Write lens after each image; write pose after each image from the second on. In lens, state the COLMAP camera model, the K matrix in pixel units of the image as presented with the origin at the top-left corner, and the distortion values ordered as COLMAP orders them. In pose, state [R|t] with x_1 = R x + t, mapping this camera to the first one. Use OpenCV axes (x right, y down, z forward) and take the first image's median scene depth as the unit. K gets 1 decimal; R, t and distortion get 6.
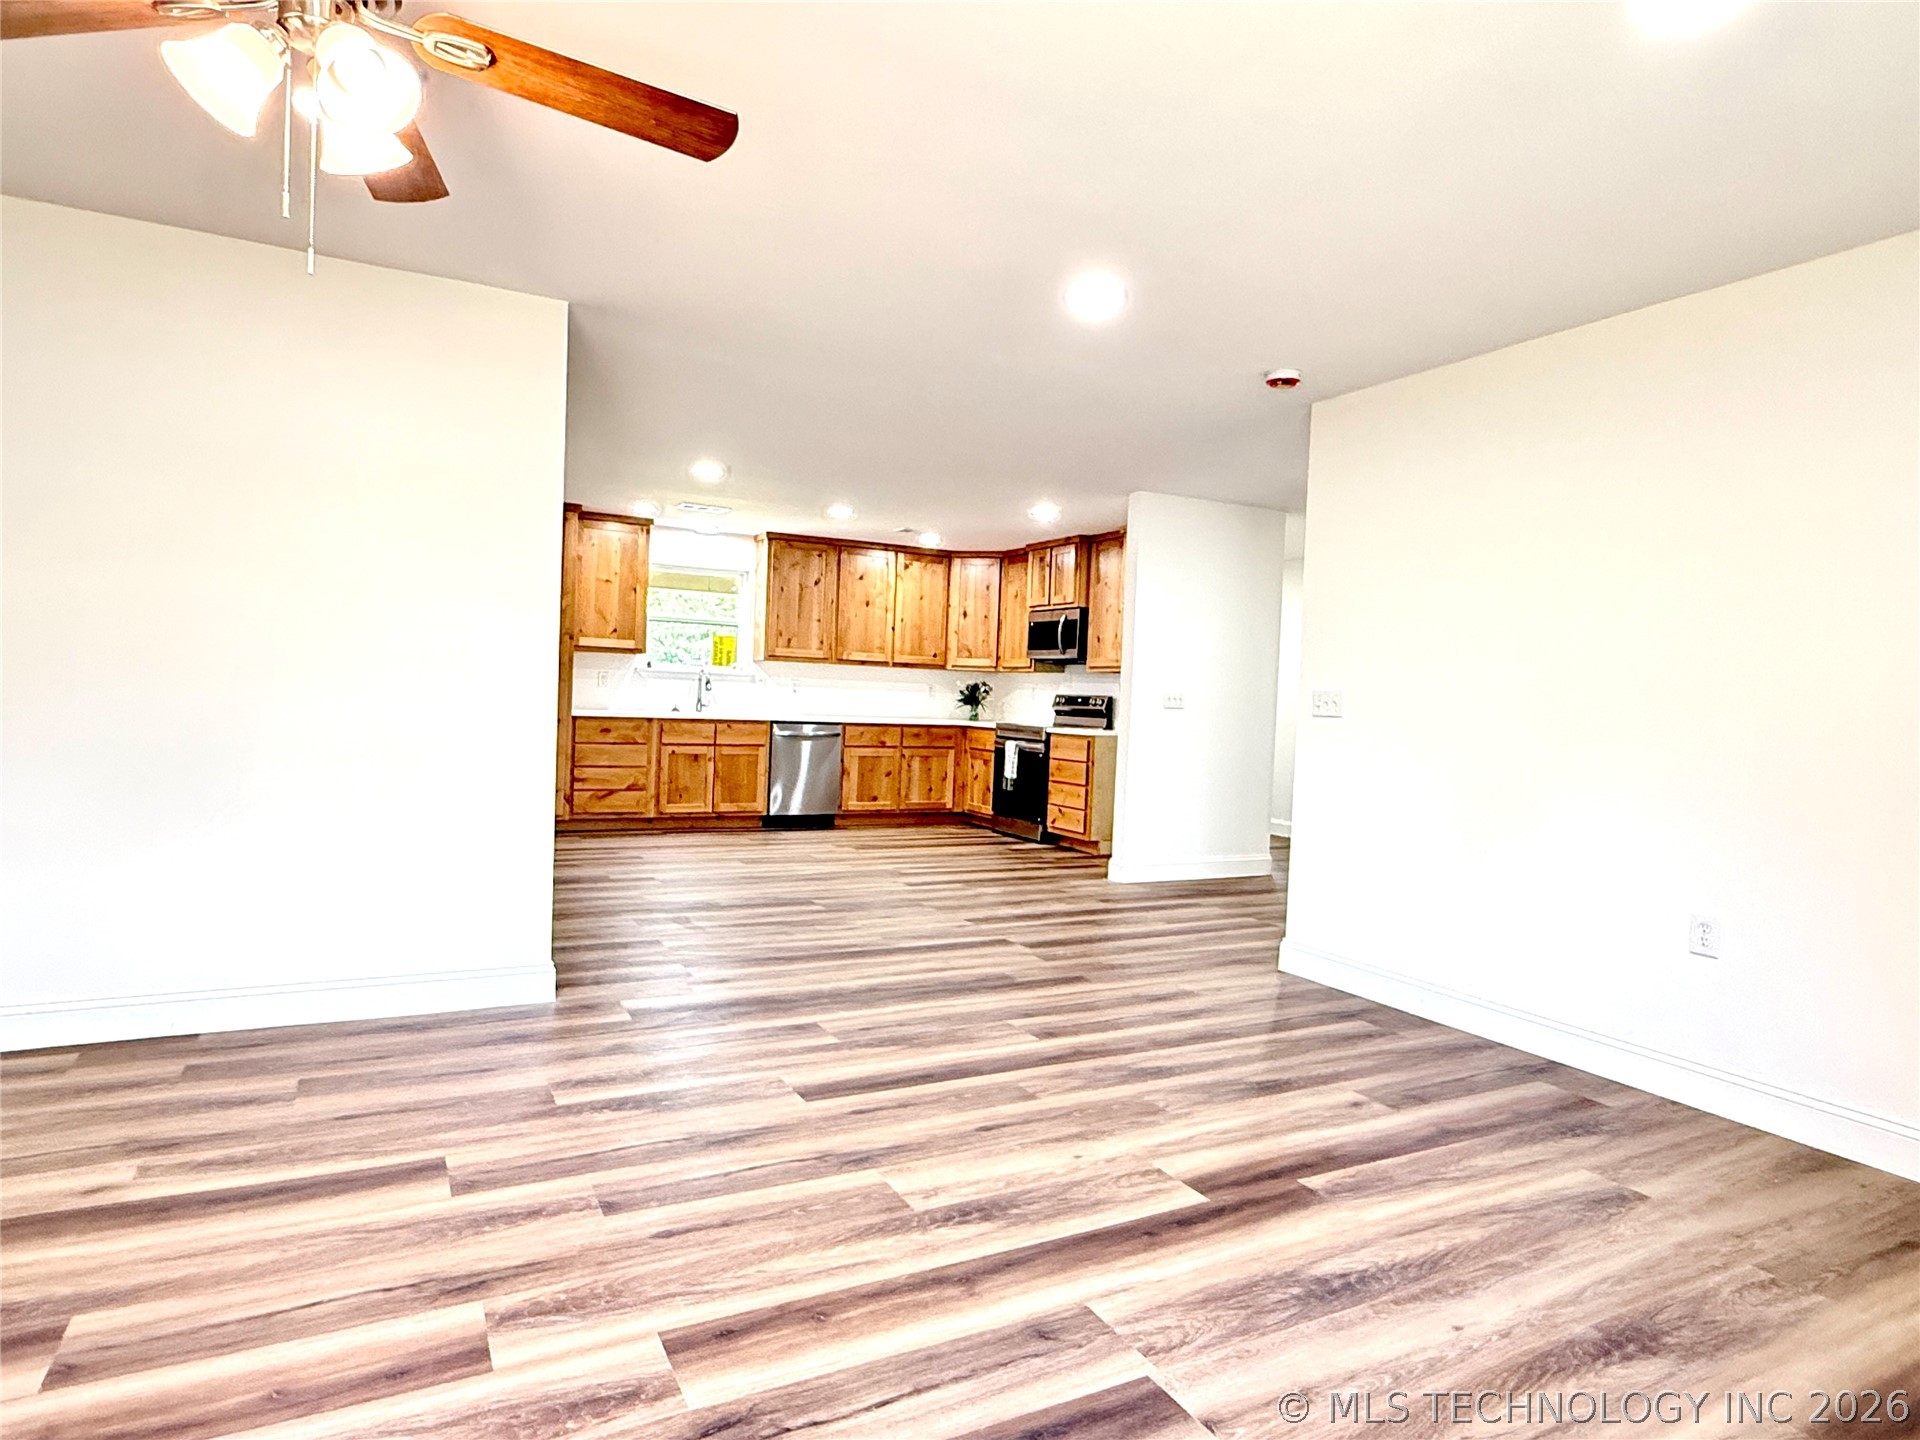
lens RADIAL K [[1101.1, 0, 960.0], [0, 1101.1, 720.0], [0, 0, 1]] dist [-0.001226, 0.000084]
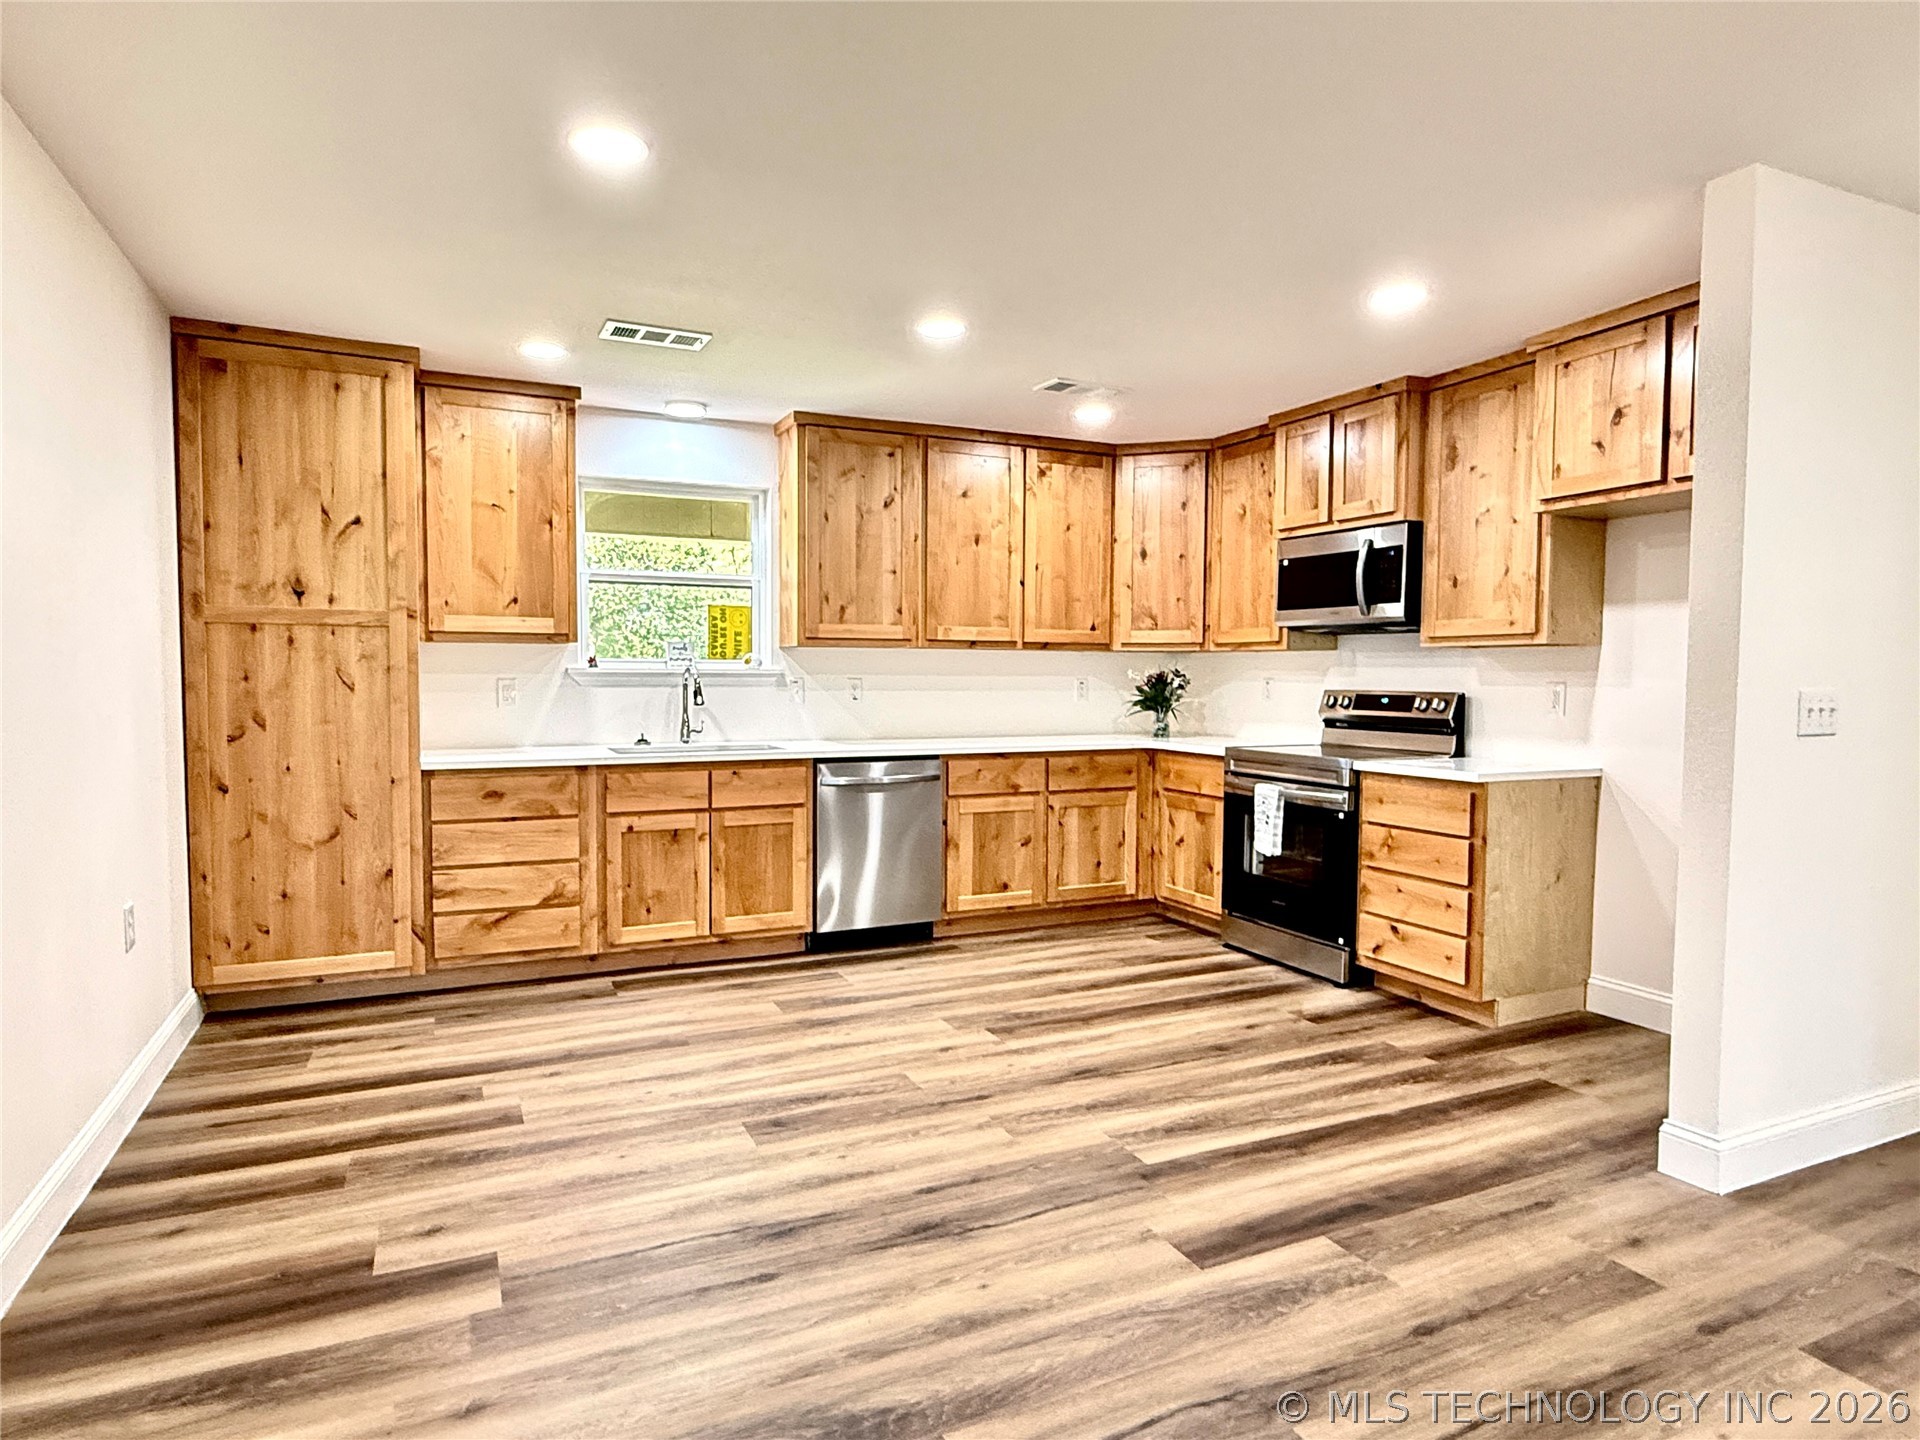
lens RADIAL K [[1103.2, 0, 957.0], [0, 1103.2, 725.5], [0, 0, 1]] dist [0.000319, -0.001136]
pose [[0.998036, -0.031363, -0.054218, -0.068889], [0.032766, 0.999146, 0.025184, -0.025757], [0.053382, -0.026911, 0.998211, 0.445973]]
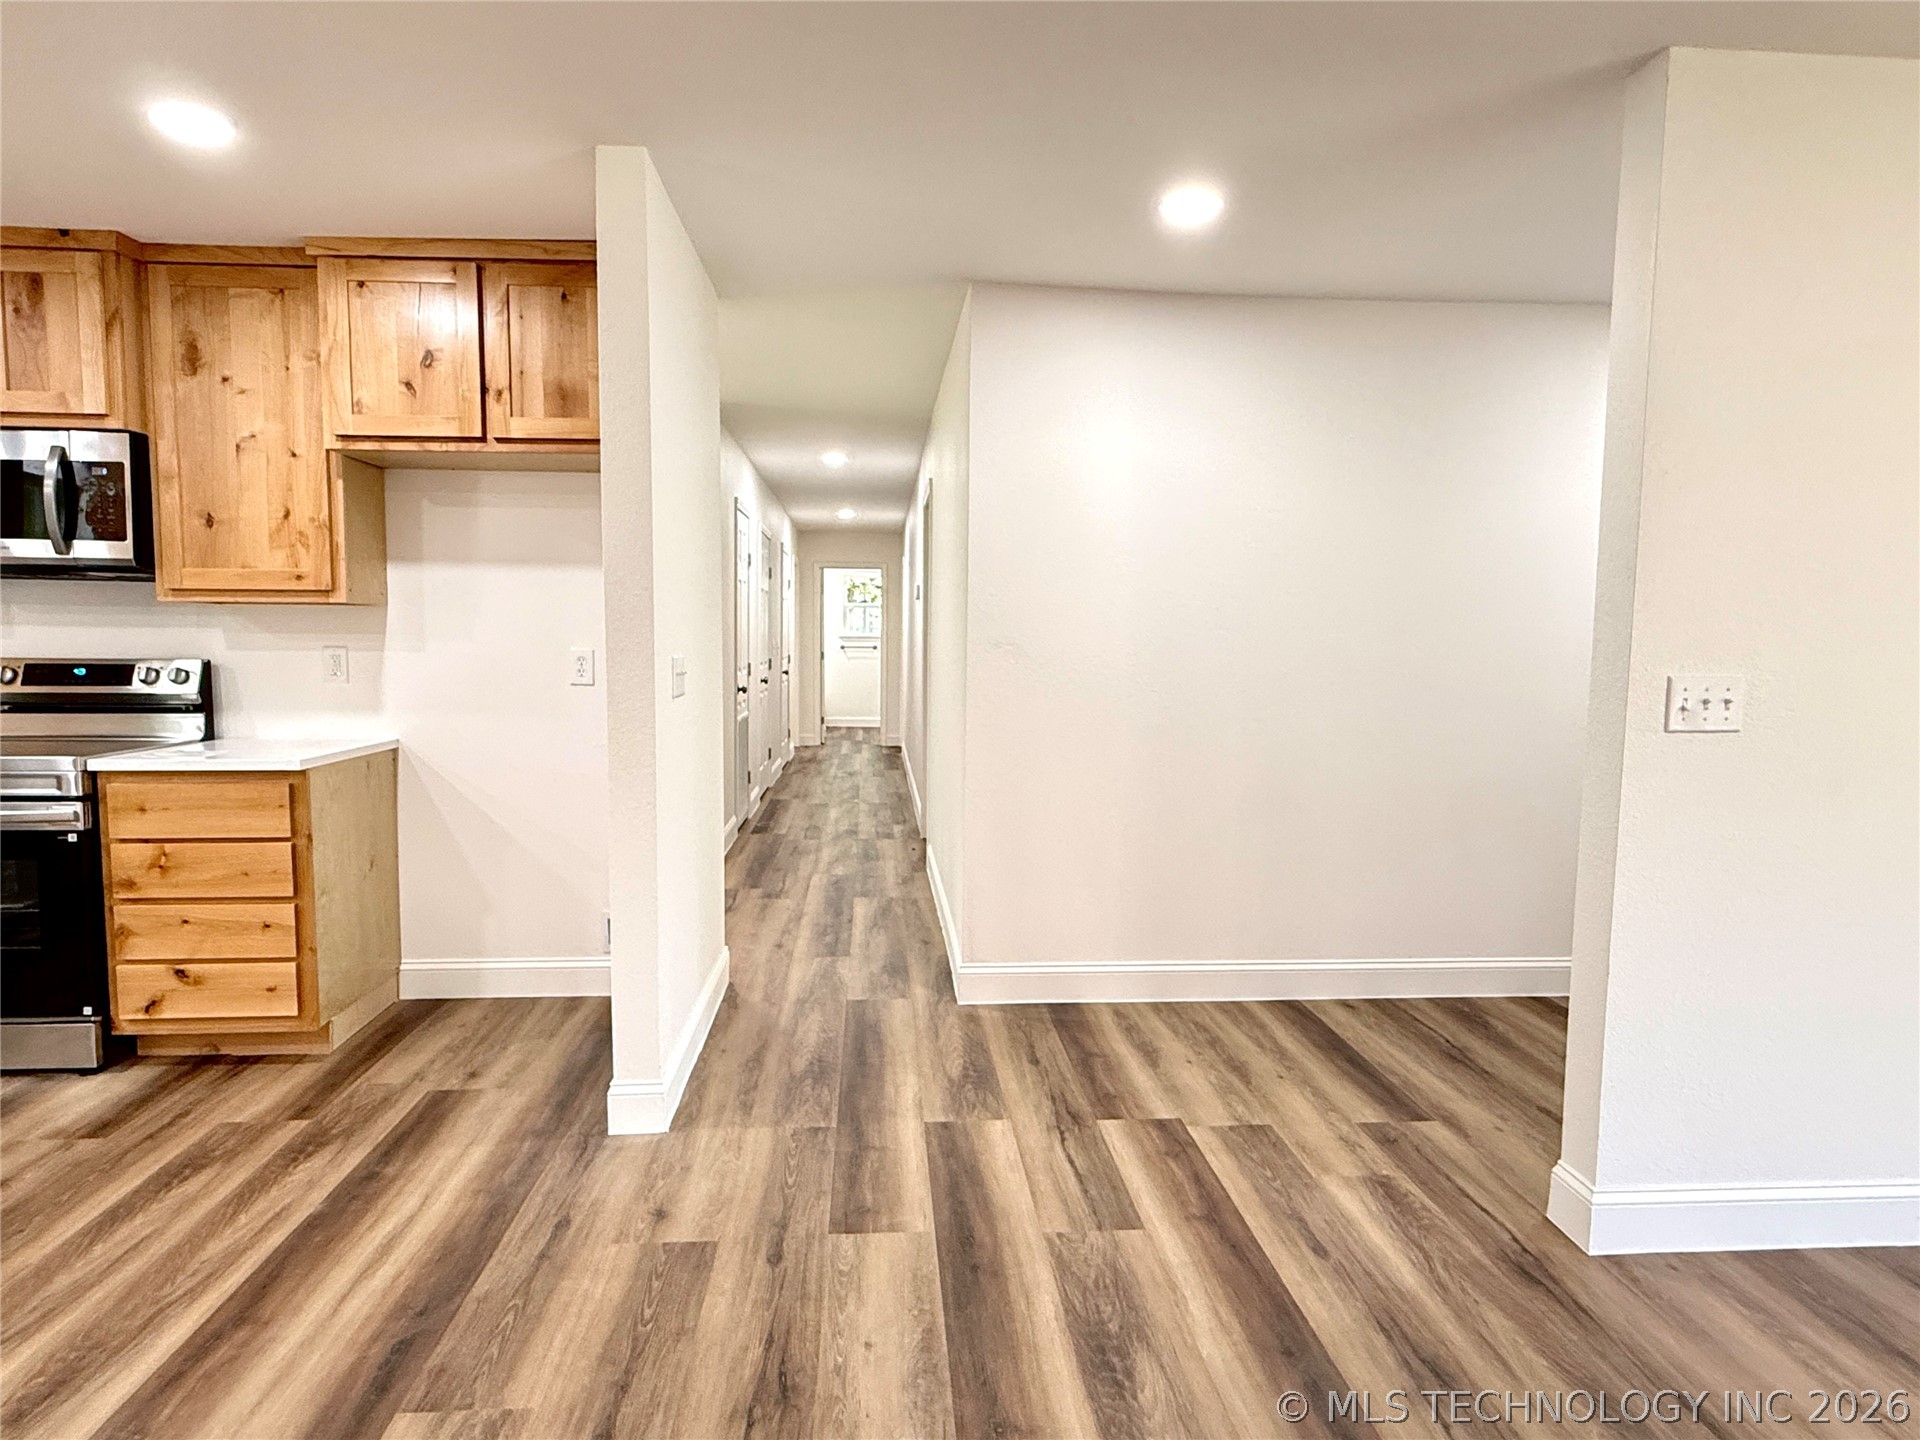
lens RADIAL K [[1105.9, 0, 955.9], [0, 1105.9, 726.5], [0, 0, 1]] dist [-0.003037, 0.001022]
pose [[0.404143, -0.112091, 0.907802, -0.123243], [0.025052, 0.993447, 0.111513, -0.034107], [-0.914353, -0.022325, 0.404303, 0.544545]]
